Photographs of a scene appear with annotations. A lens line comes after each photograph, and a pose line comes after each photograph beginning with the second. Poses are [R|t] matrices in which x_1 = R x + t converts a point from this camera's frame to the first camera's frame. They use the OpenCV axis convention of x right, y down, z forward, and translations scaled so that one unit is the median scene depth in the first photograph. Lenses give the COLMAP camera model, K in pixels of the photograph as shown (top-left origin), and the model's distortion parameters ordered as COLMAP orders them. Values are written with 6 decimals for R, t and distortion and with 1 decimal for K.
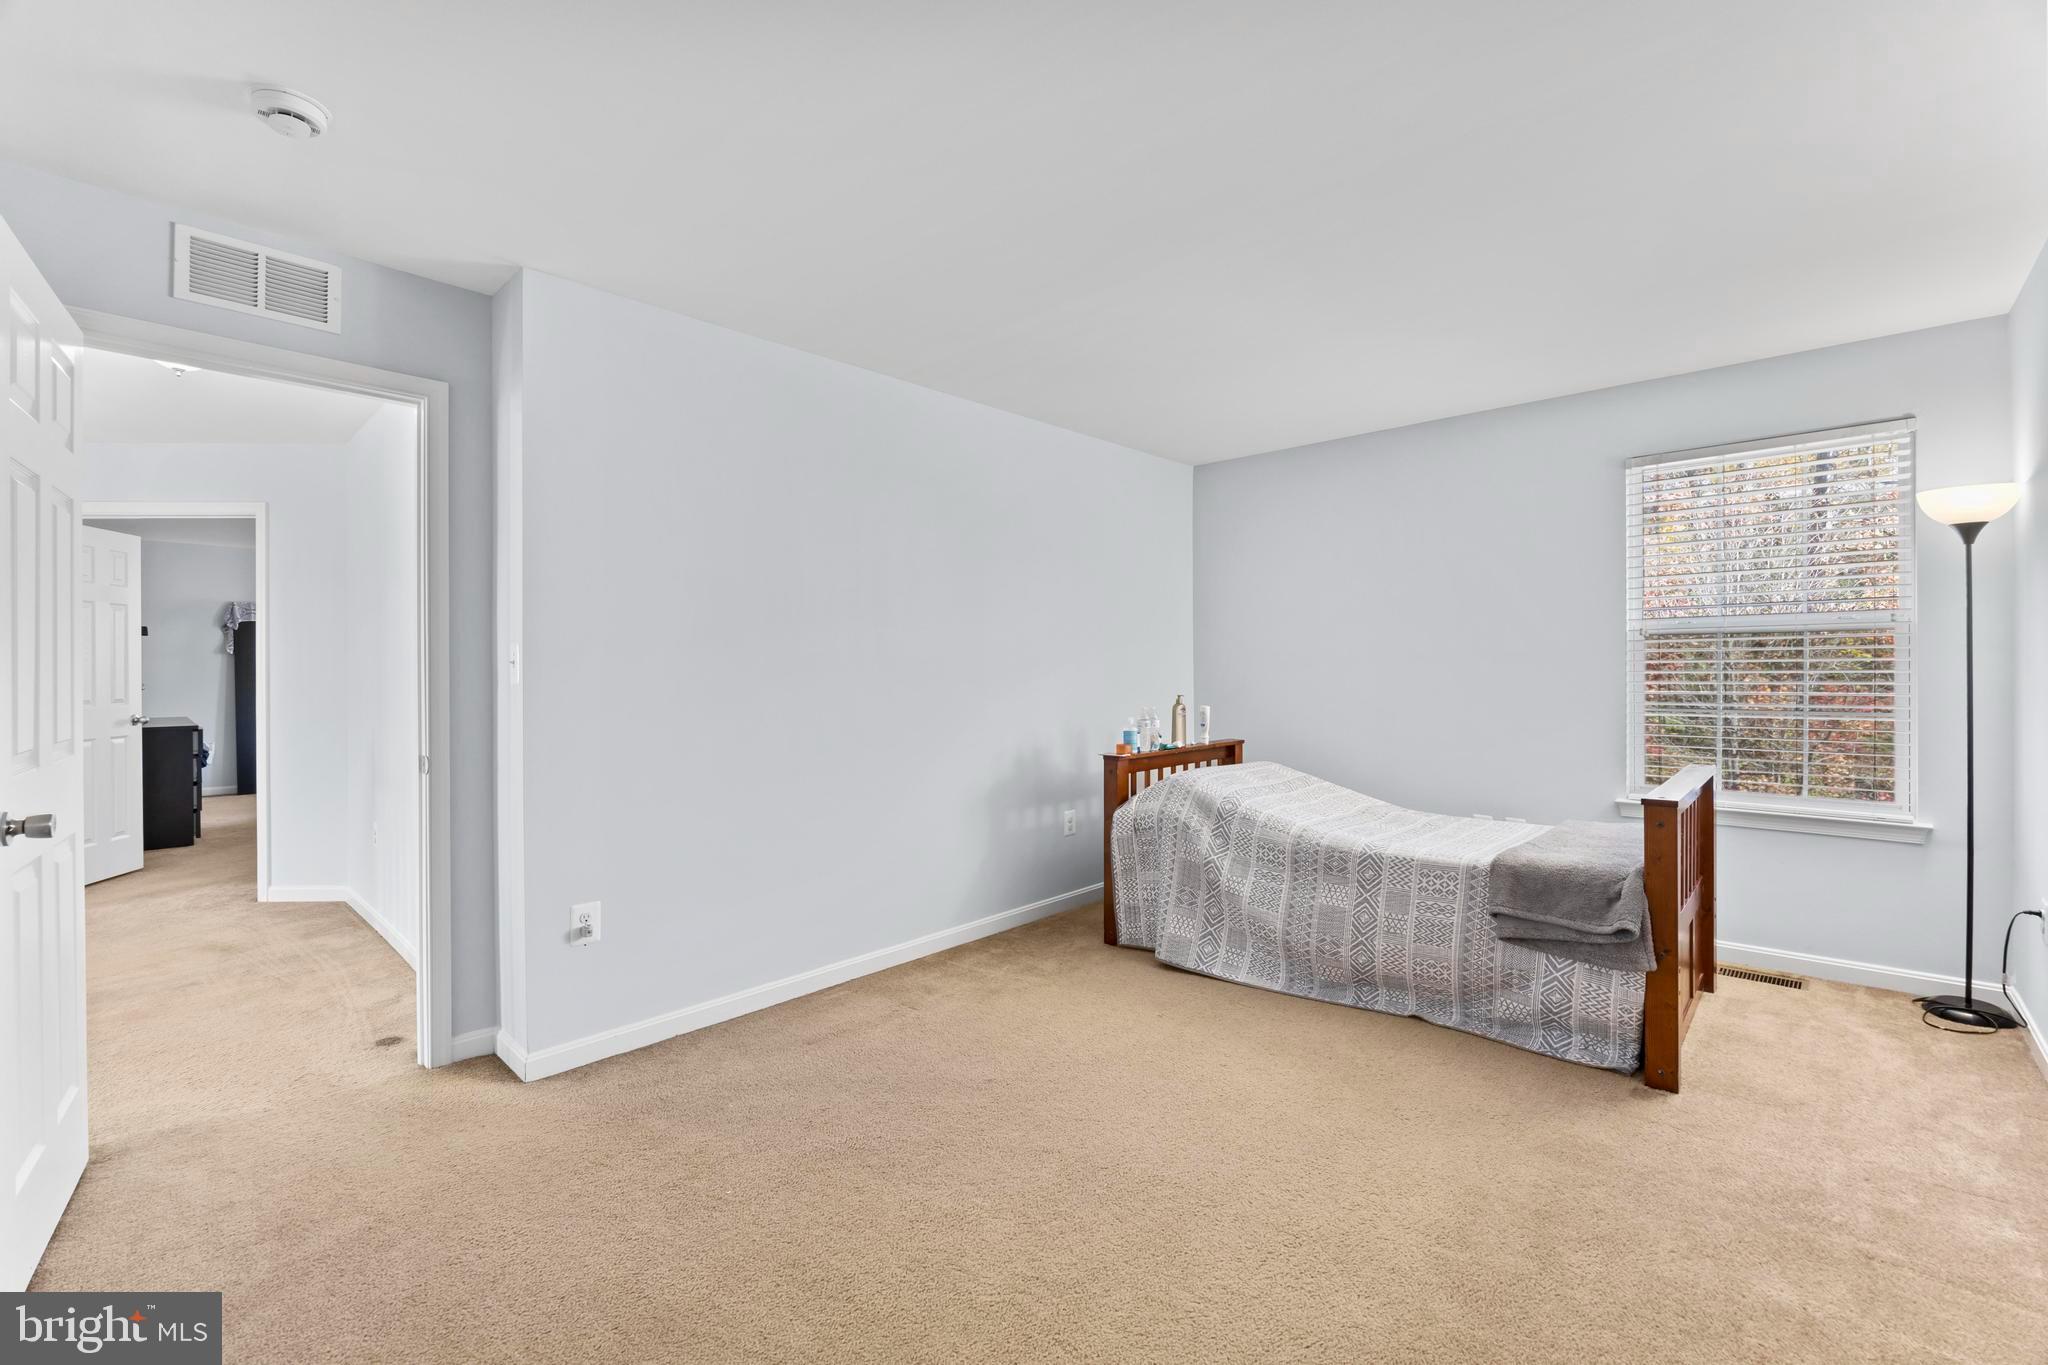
lens RADIAL K [[849.2, 0, 1023.3], [0, 849.2, 676.7], [0, 0, 1]] dist [-0.017246, -0.000031]
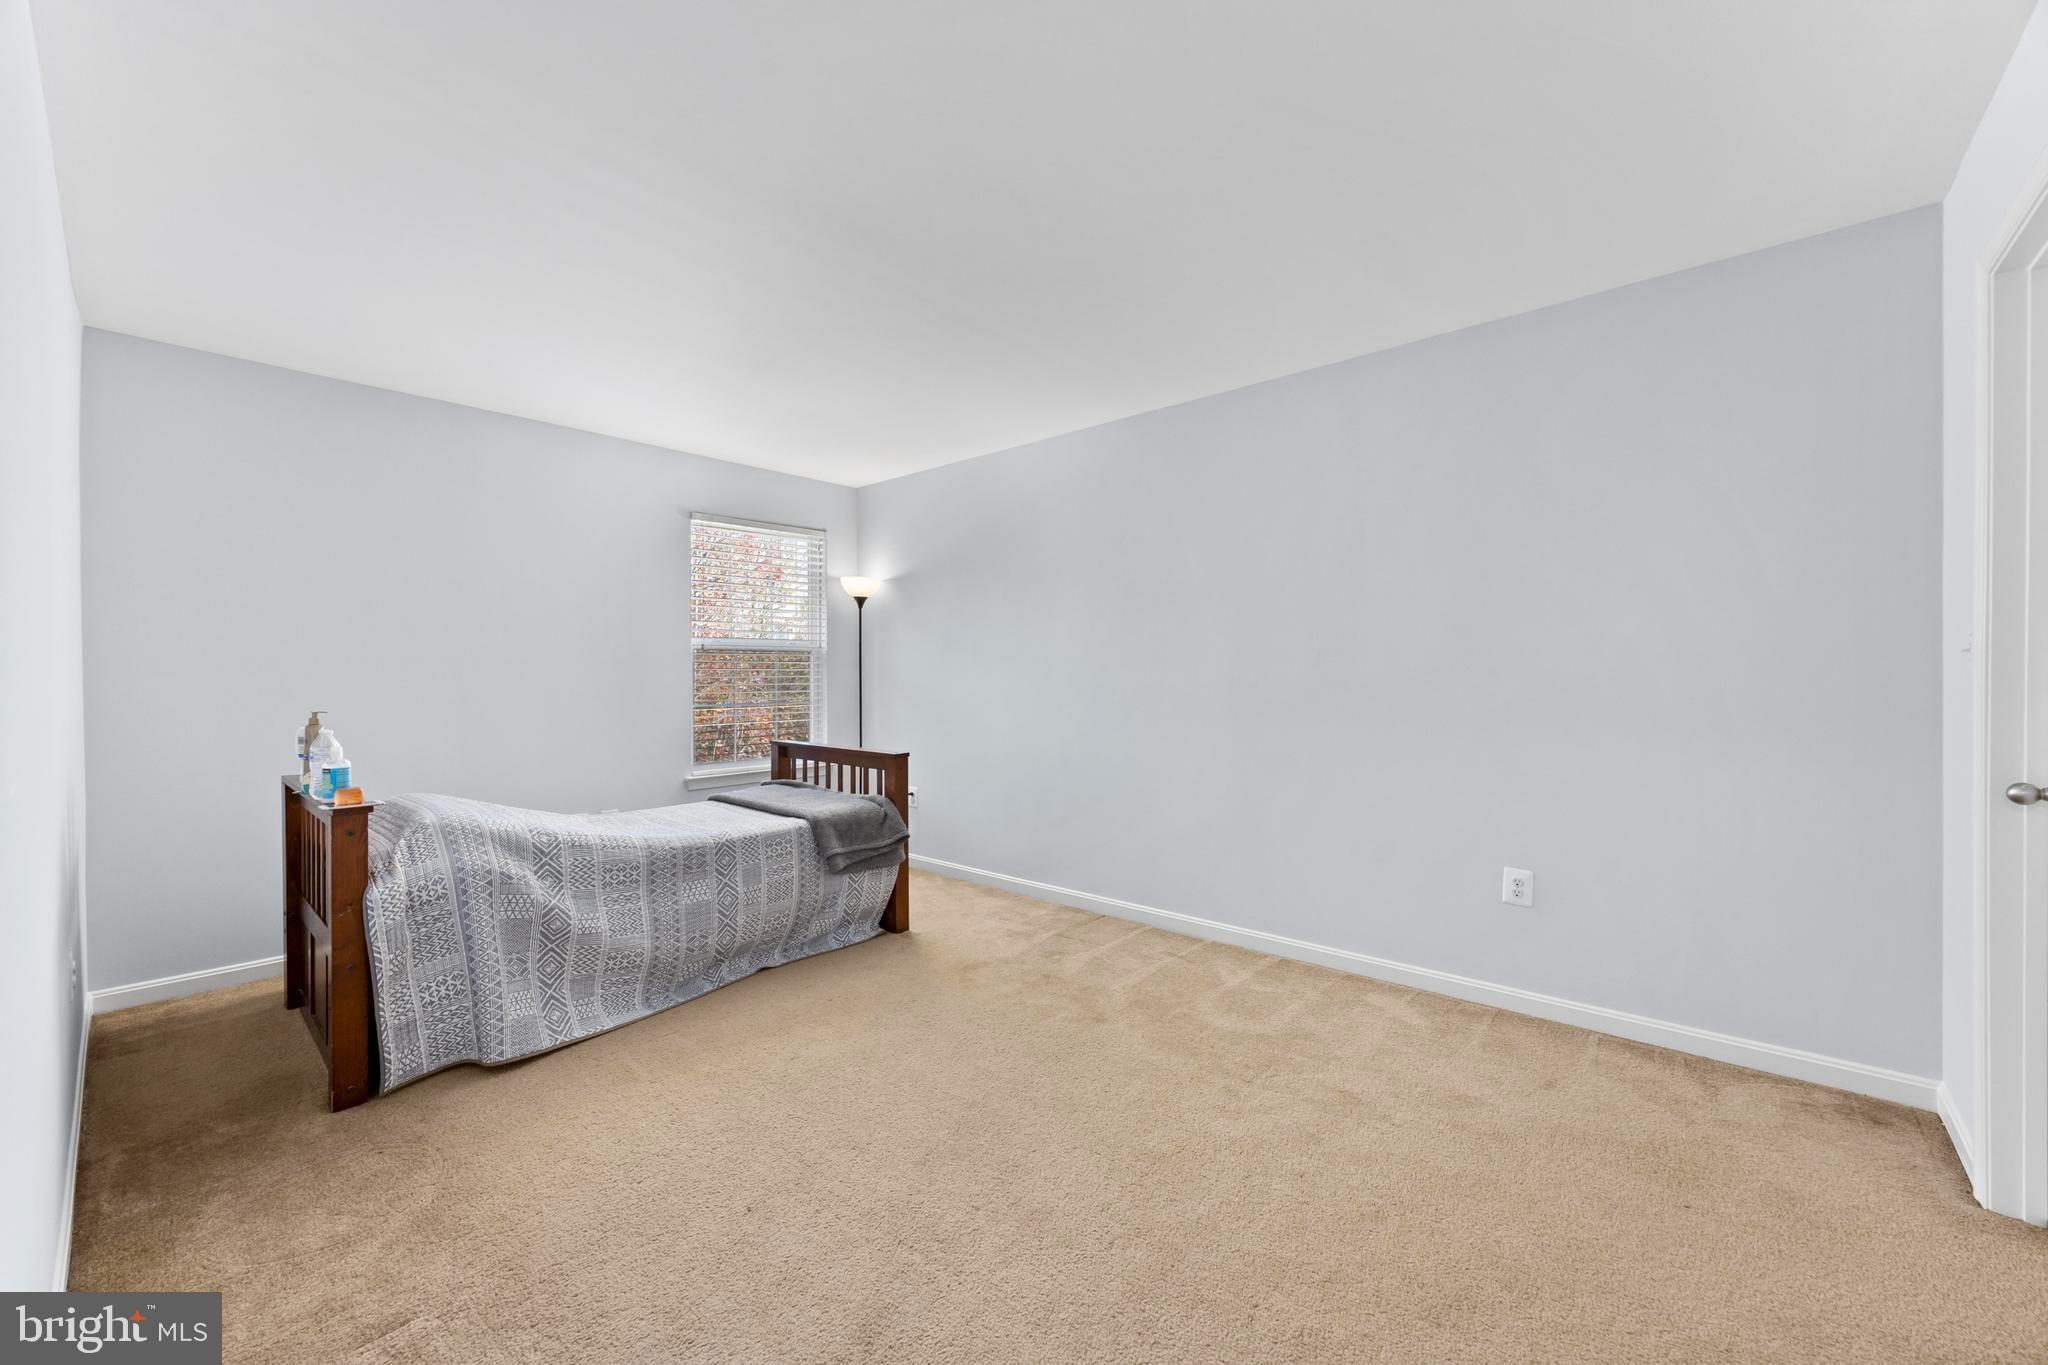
lens RADIAL K [[798.3, 0, 1023.5], [0, 798.3, 687.3], [0, 0, 1]] dist [-0.004986, -0.000119]
pose [[-0.032265, -0.009539, 0.999434, -0.603770], [0.011560, 0.999884, 0.009916, 0.004434], [-0.999413, 0.011873, -0.032151, 0.620154]]
